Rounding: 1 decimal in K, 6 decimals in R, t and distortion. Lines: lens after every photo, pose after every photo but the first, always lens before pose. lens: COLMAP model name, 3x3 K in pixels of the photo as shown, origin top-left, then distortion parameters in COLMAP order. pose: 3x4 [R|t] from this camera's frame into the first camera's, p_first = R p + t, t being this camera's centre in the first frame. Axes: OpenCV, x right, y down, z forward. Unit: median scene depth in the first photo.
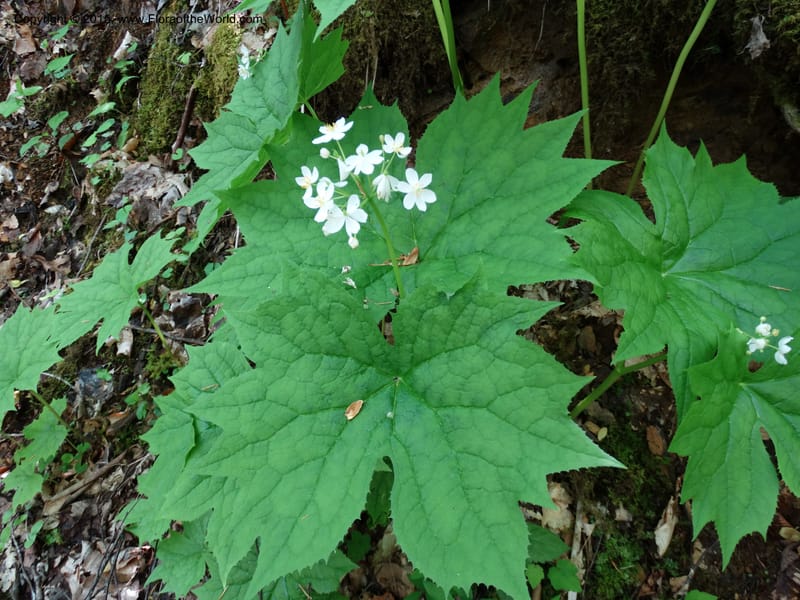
lens RADIAL K [[571.7, 0, 396.7], [0, 571.7, 298.0], [0, 0, 1]] dist [0.005228, 0.000732]
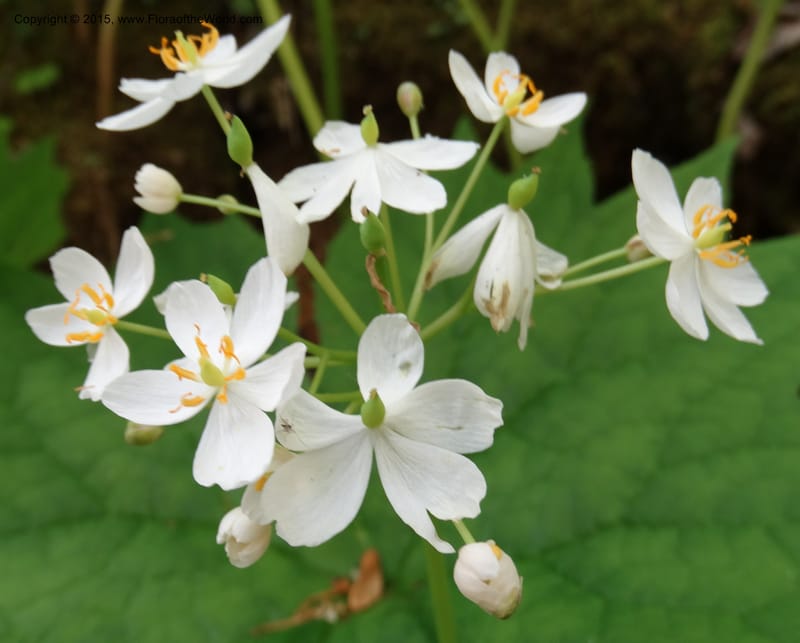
lens RADIAL K [[814.8, 0, 361.4], [0, 814.8, 396.9], [0, 0, 1]] dist [0.029053, -0.020212]
pose [[0.950304, -0.143342, 0.276362, -0.063644], [0.211899, 0.948155, -0.236856, -0.037542], [-0.228083, 0.283646, 0.931409, 0.304511]]
